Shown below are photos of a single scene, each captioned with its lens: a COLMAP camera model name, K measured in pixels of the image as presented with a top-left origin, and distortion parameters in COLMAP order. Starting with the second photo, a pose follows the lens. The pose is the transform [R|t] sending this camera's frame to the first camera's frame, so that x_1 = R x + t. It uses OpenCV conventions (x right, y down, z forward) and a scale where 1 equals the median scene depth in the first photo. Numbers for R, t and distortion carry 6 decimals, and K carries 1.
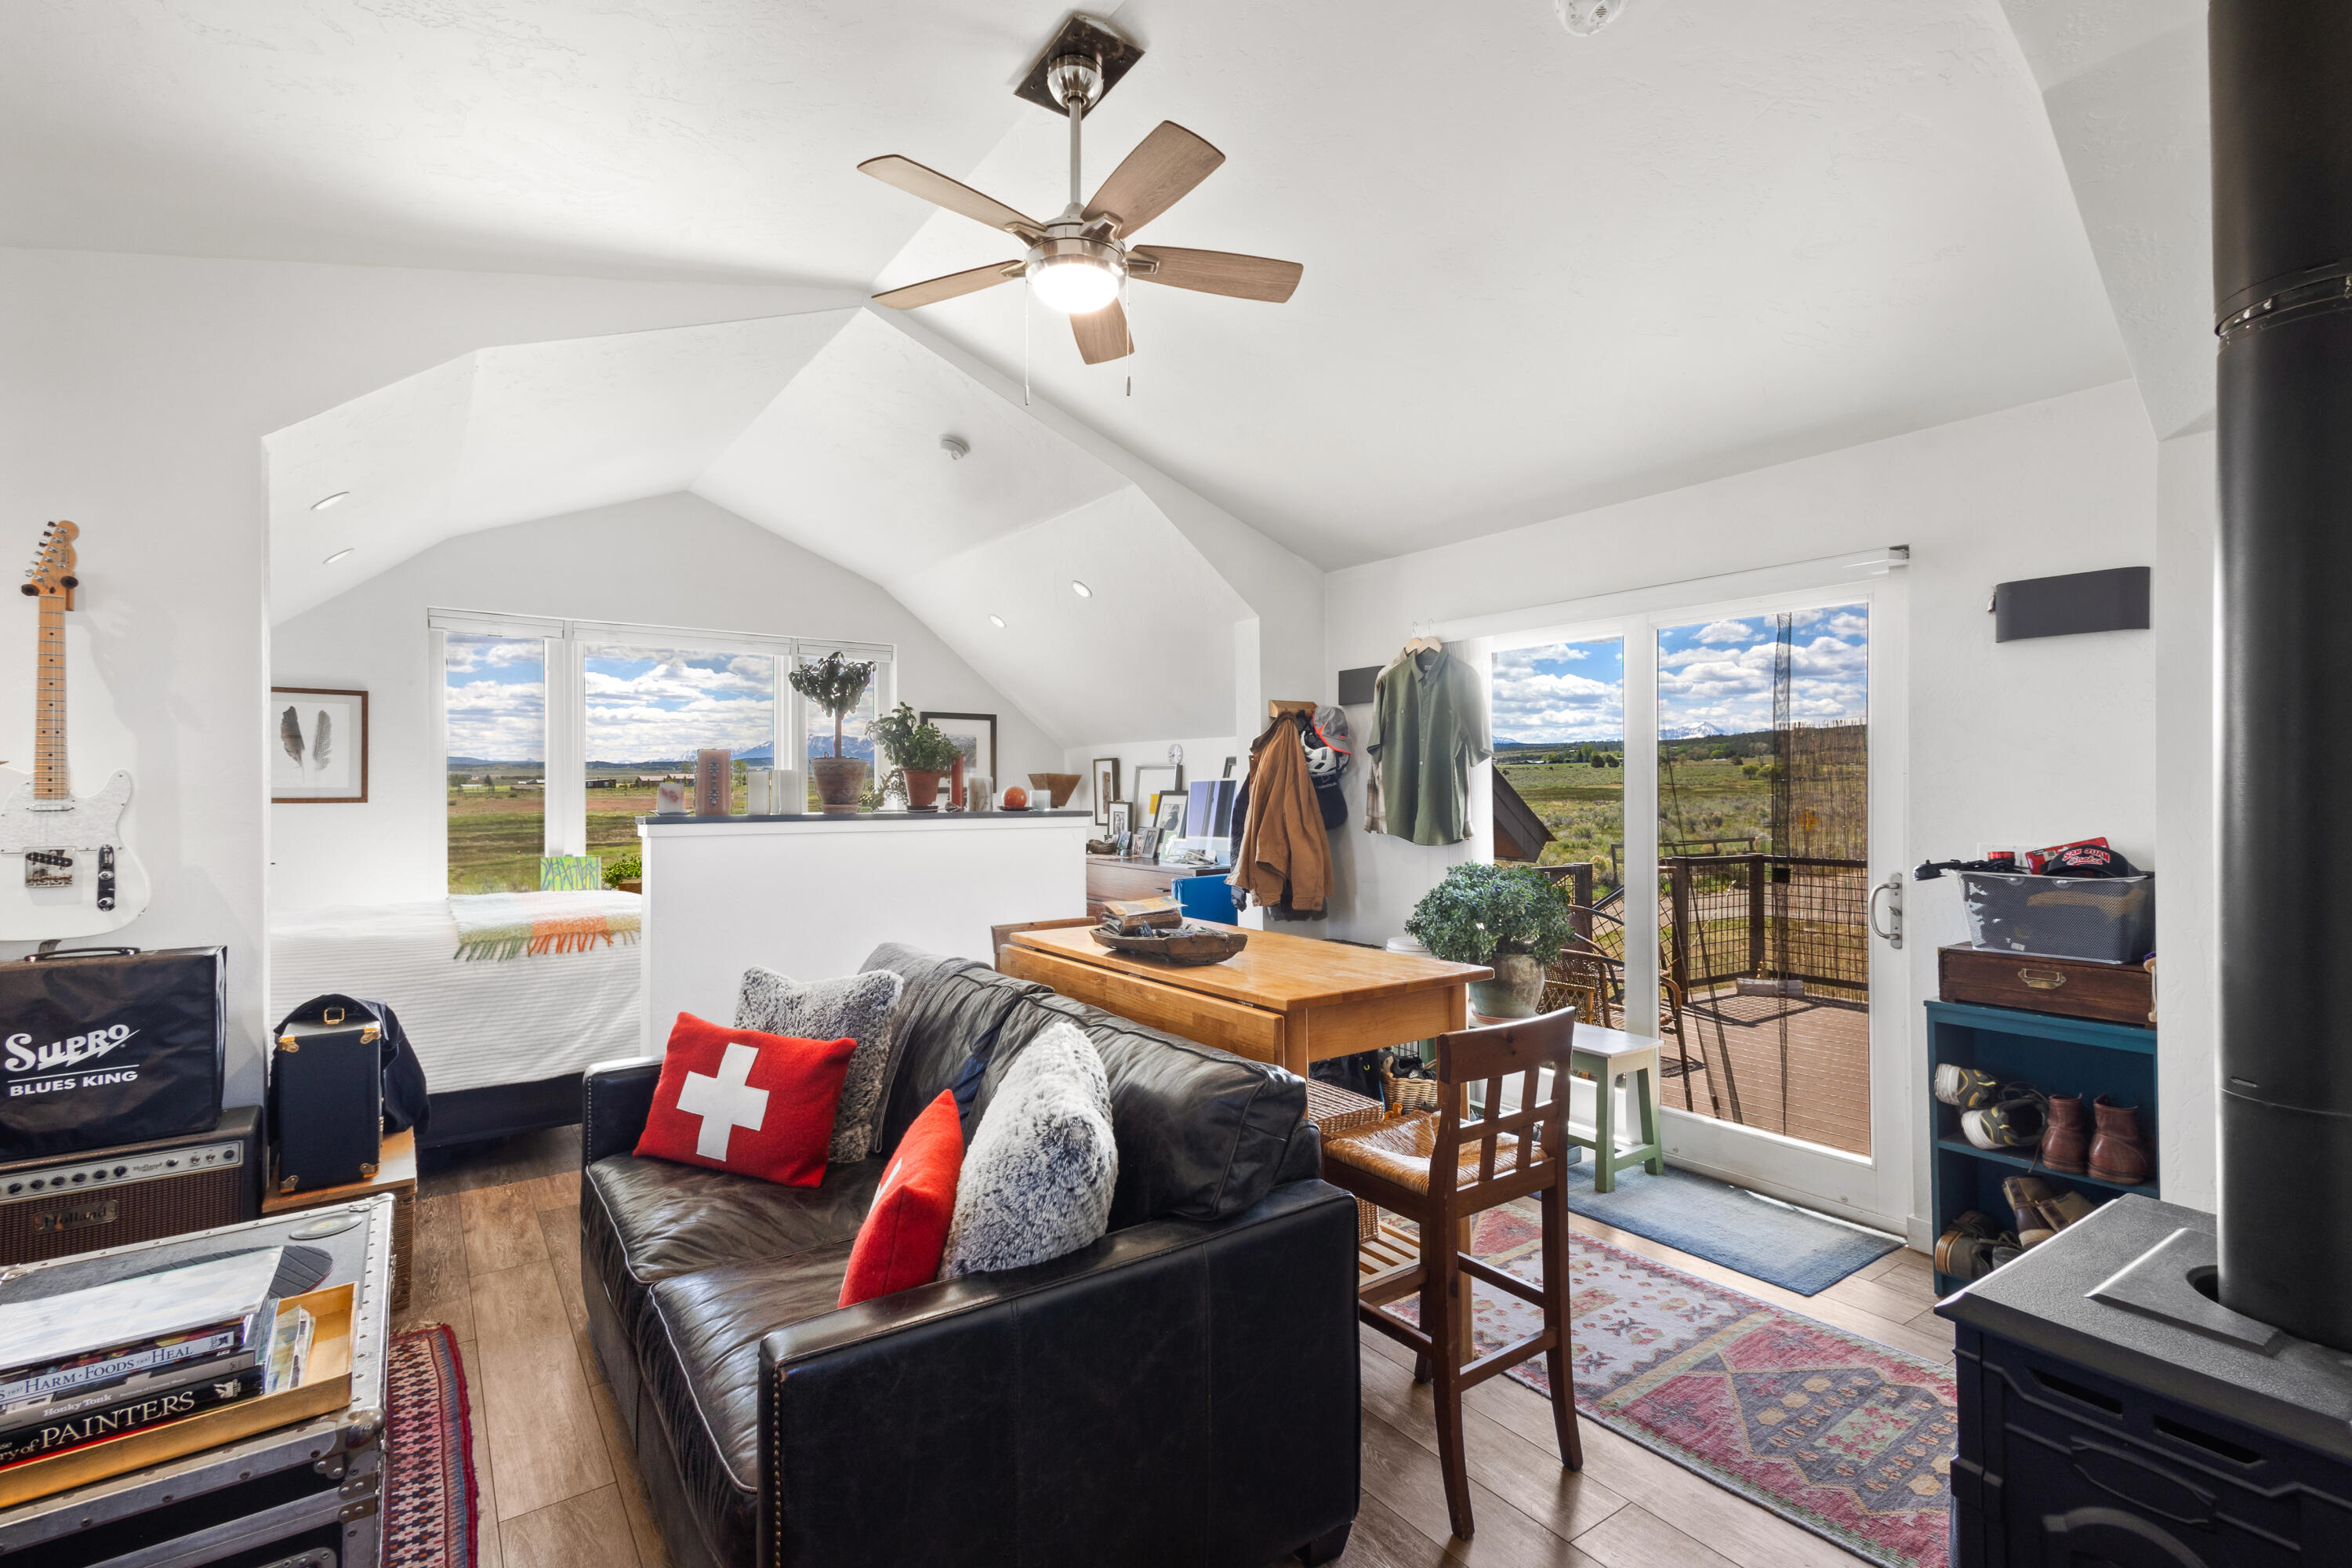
lens RADIAL K [[1084.5, 0, 1181.0], [0, 1084.5, 785.7], [0, 0, 1]] dist [0.030326, -0.001391]
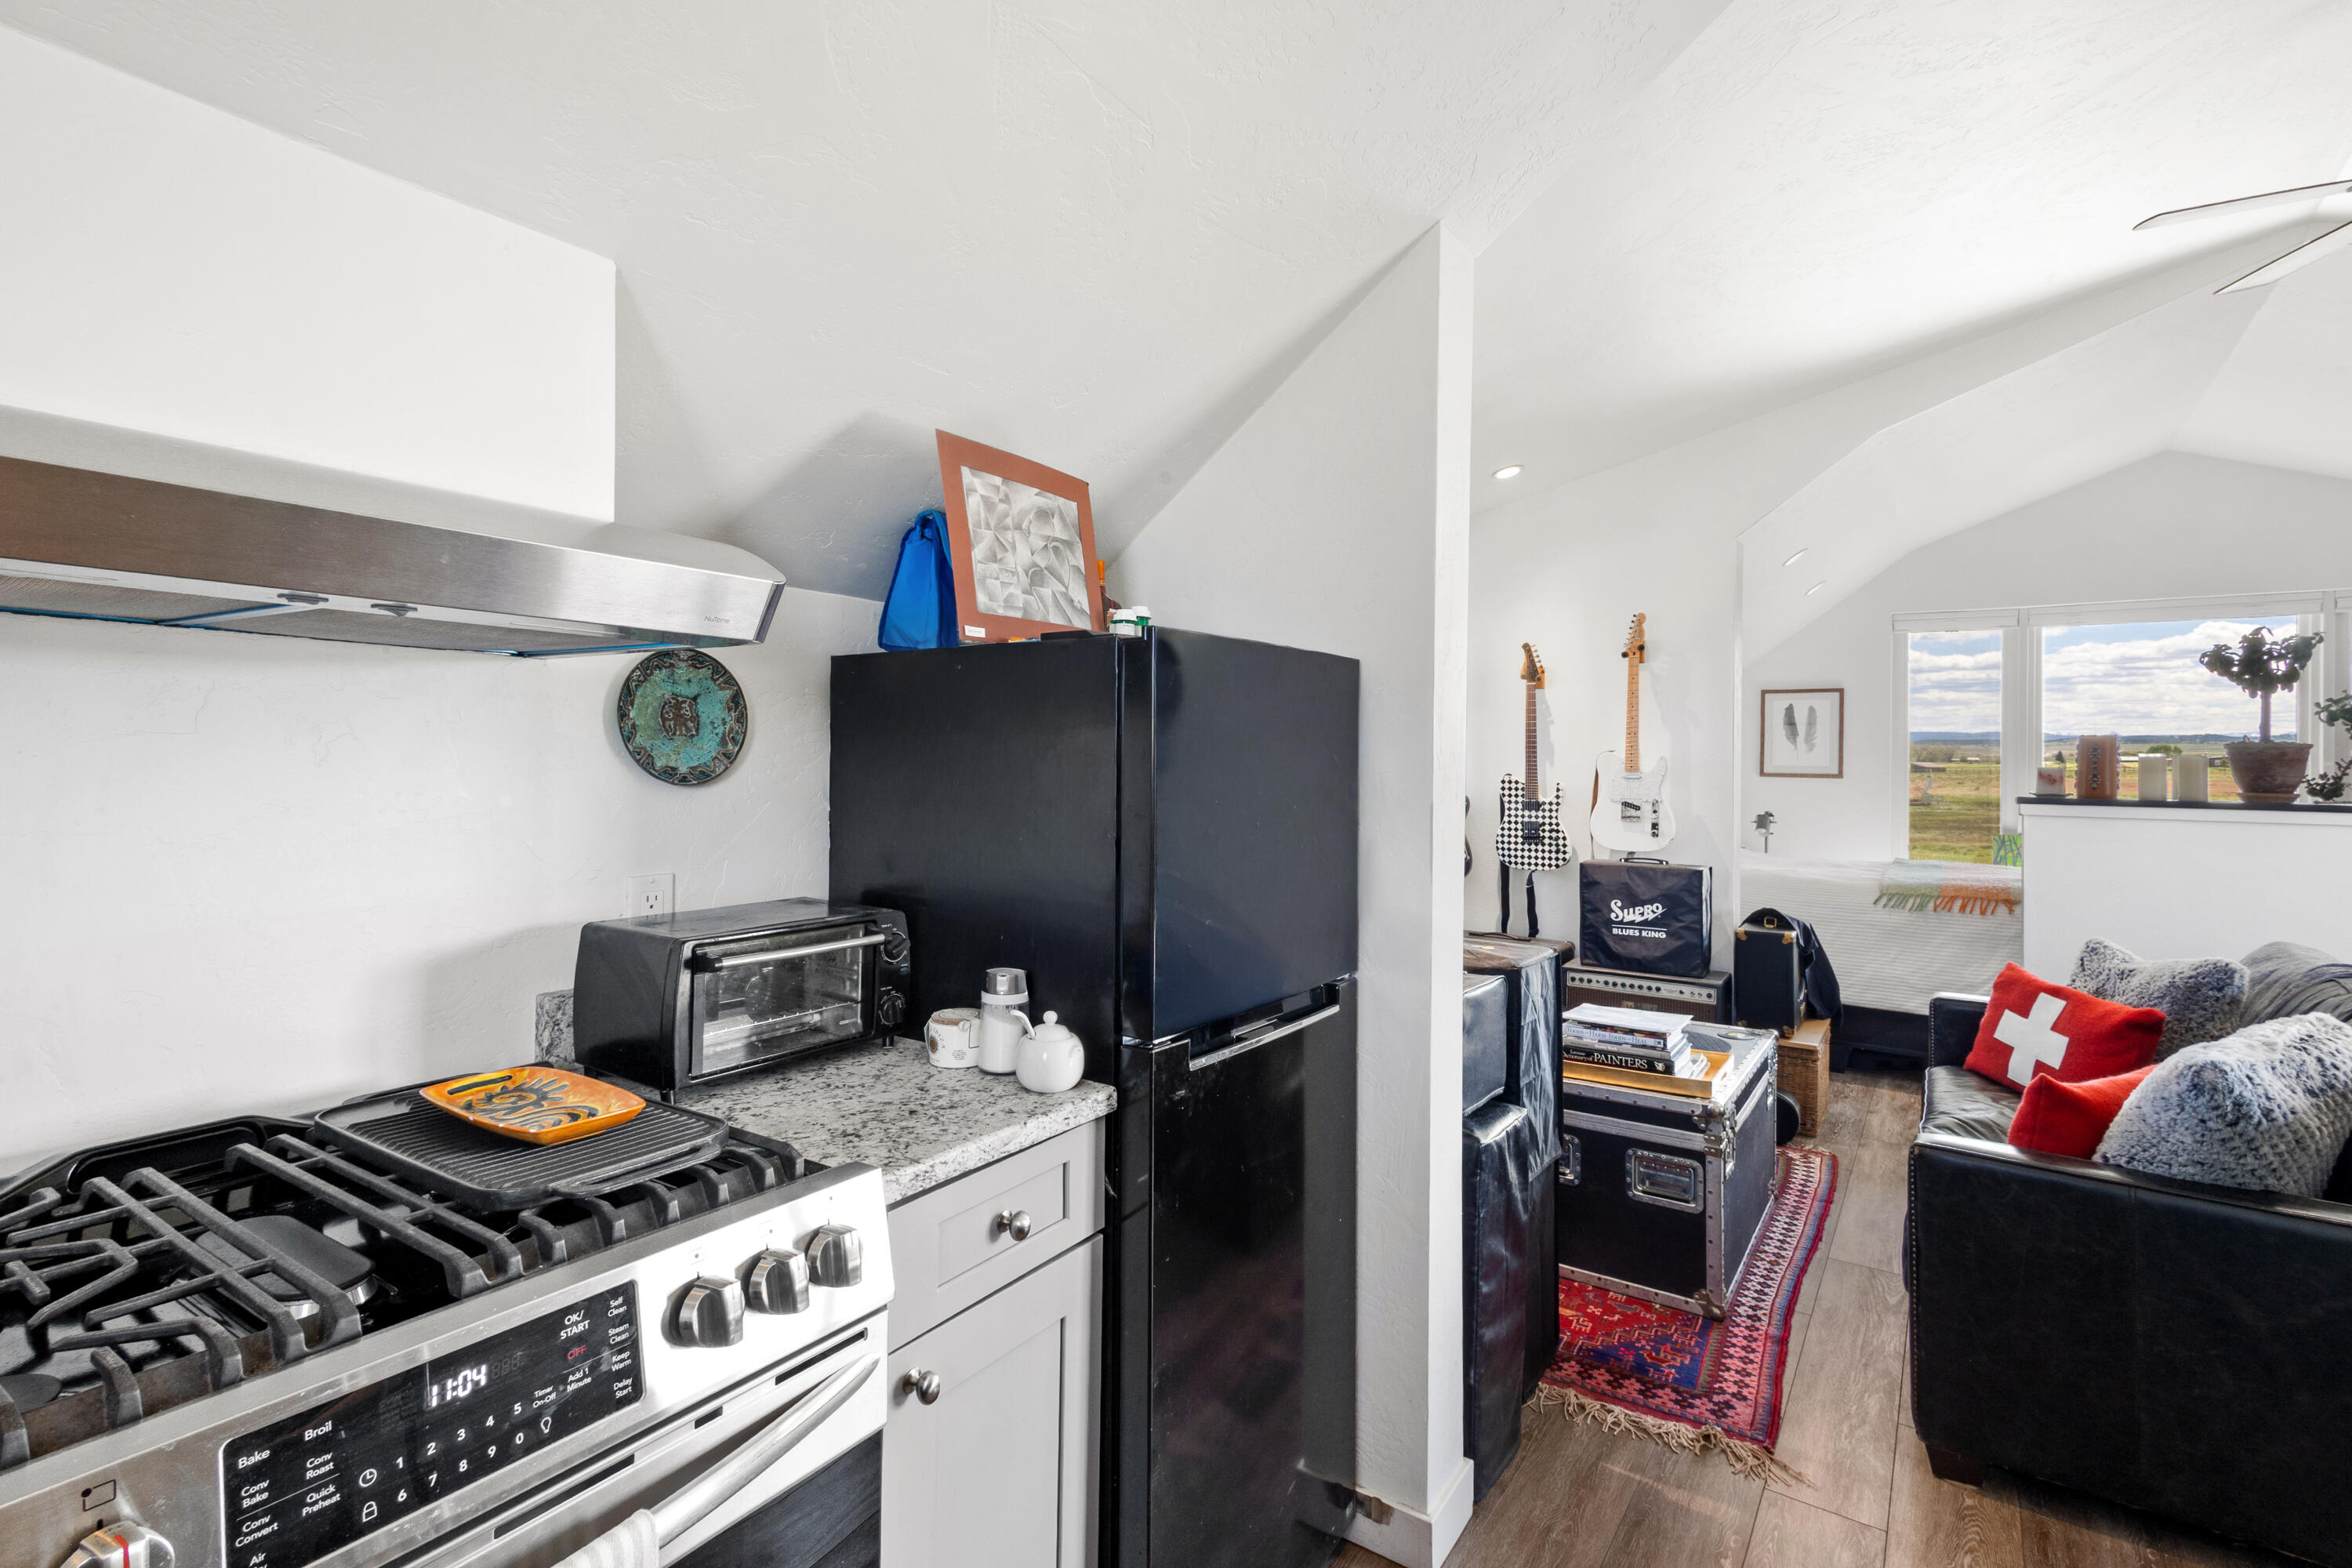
lens RADIAL K [[1126.8, 0, 1176.1], [0, 1126.8, 748.4], [0, 0, 1]] dist [0.027899, -0.000136]
pose [[0.342044, -0.001043, -0.939683, 0.420810], [-0.010811, 0.999929, -0.005045, -0.008155], [0.939622, 0.011885, 0.342008, -0.288023]]
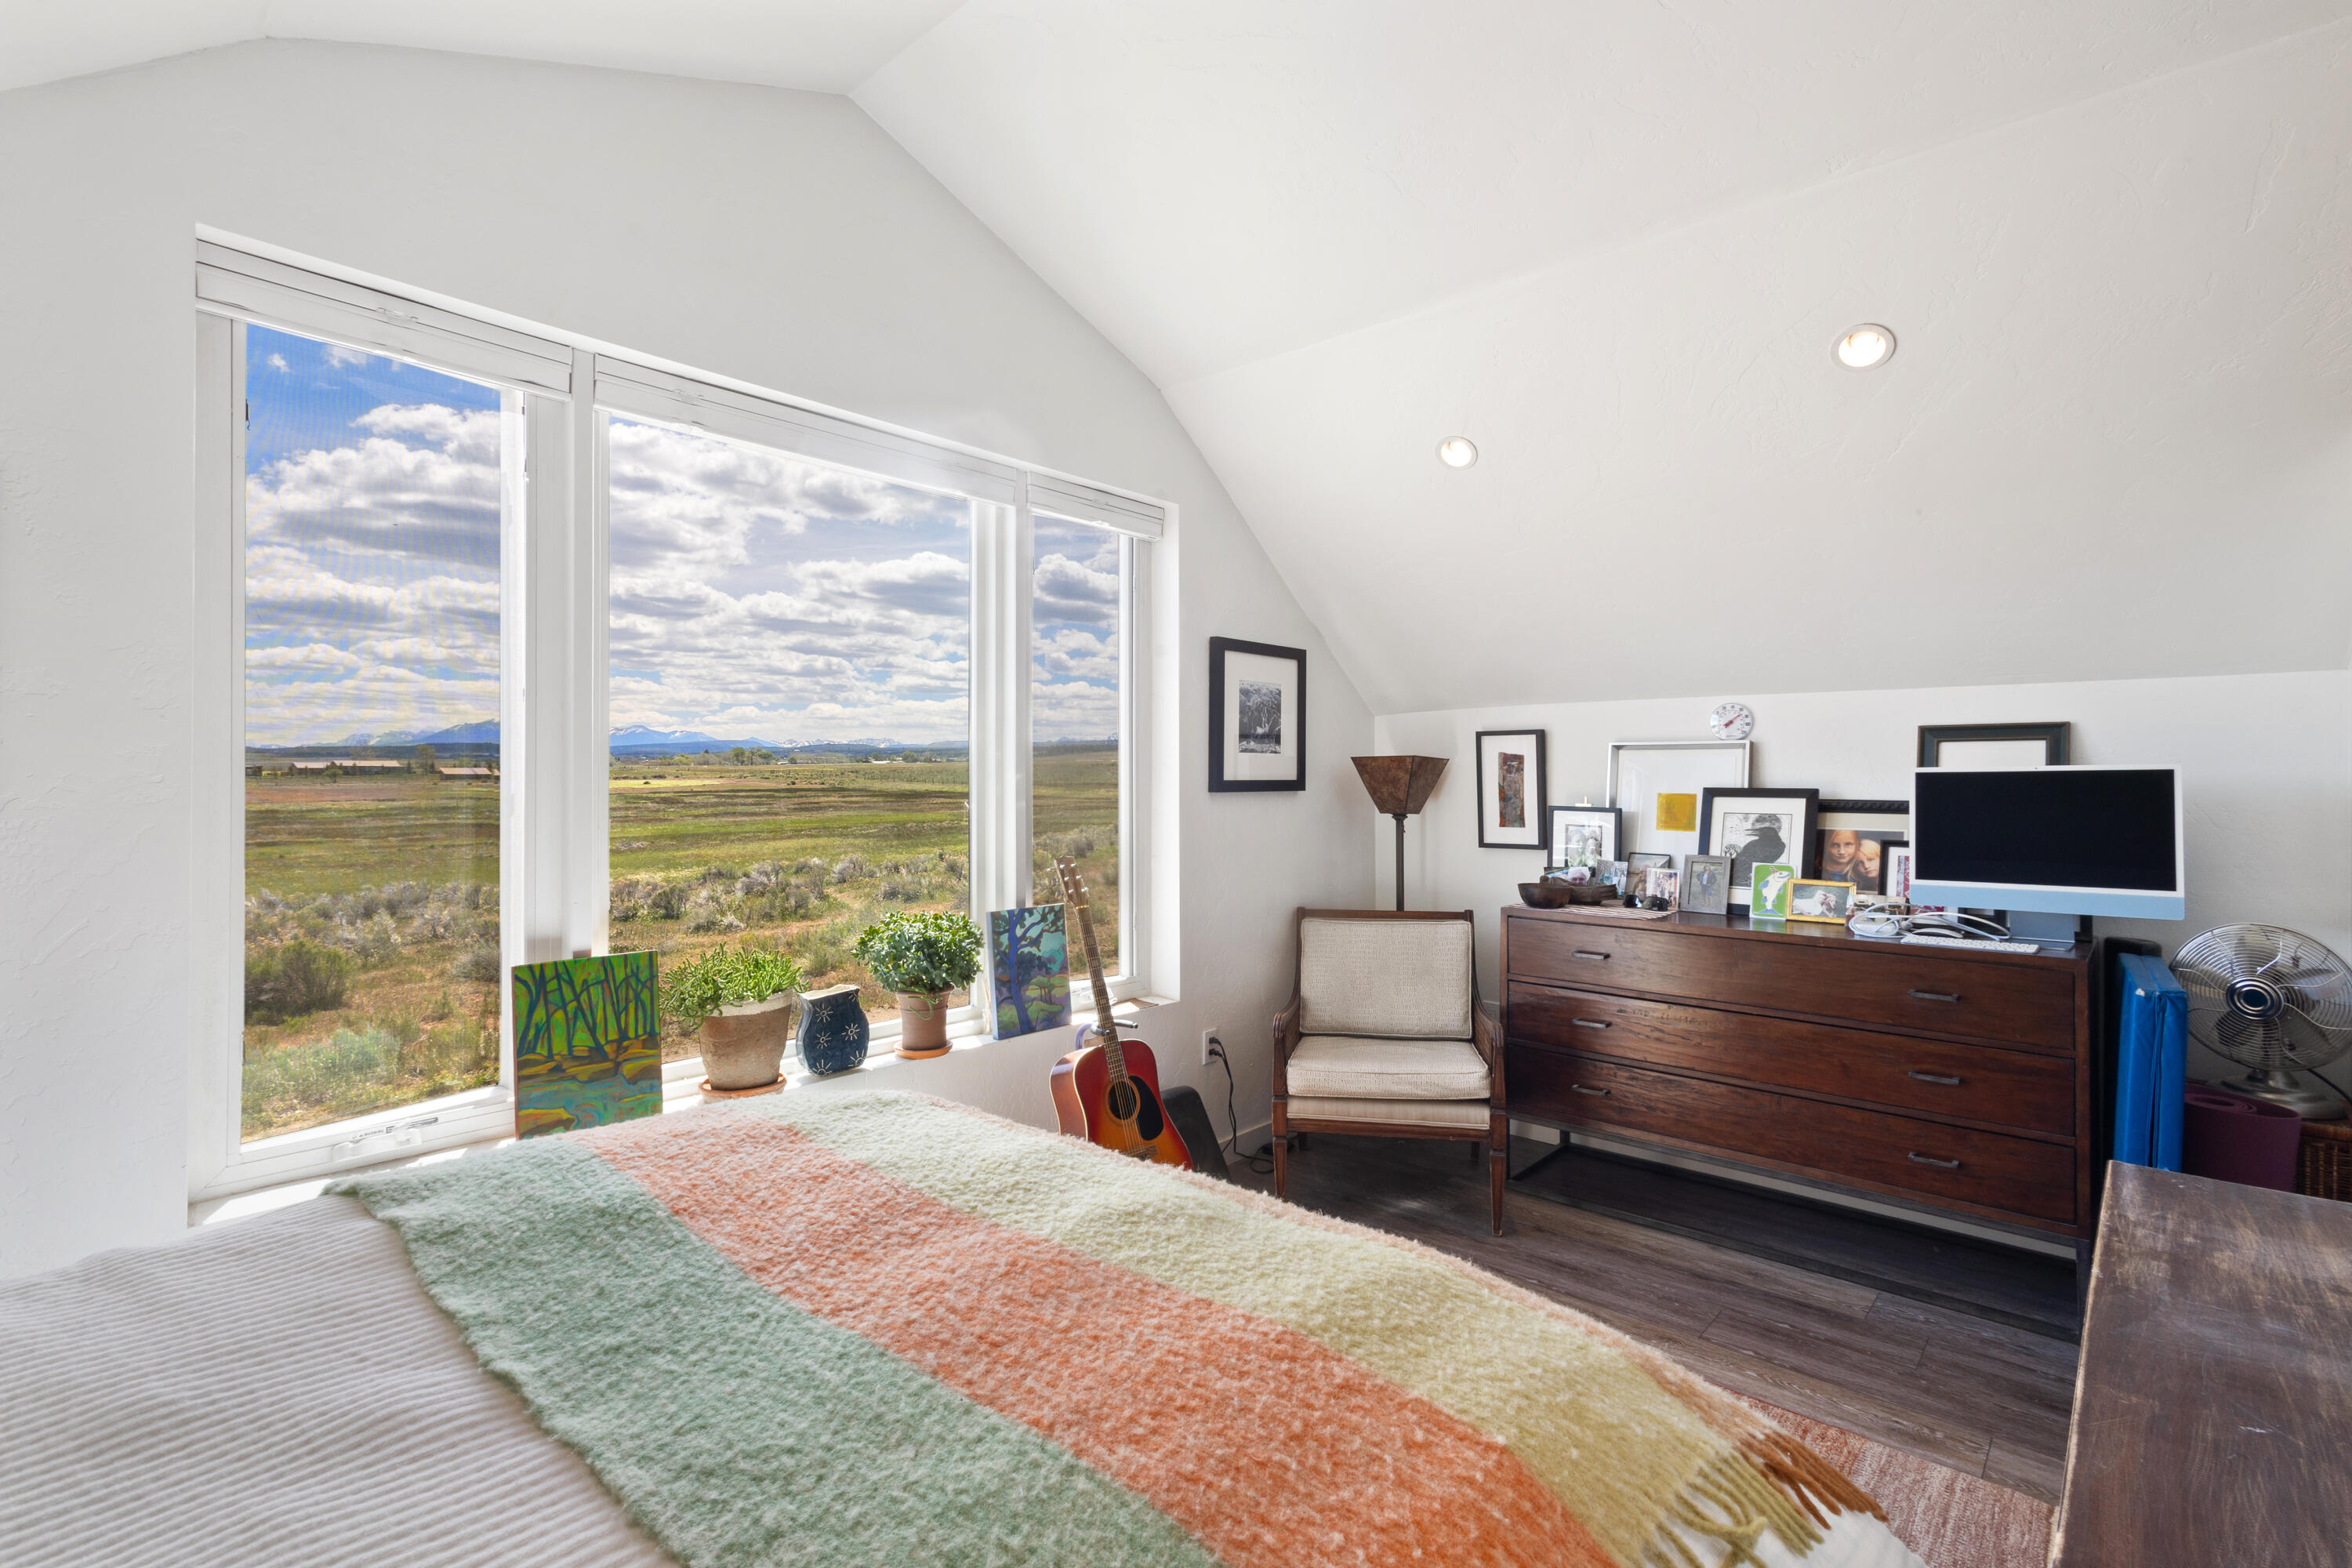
lens RADIAL K [[1078.2, 0, 1167.1], [0, 1078.2, 753.1], [0, 0, 1]] dist [-0.000624, 0.000204]
pose [[0.979262, 0.005097, 0.202534, -0.973324], [-0.000671, 0.999760, -0.021915, -0.001371], [-0.202597, 0.021325, 0.979030, 1.304244]]
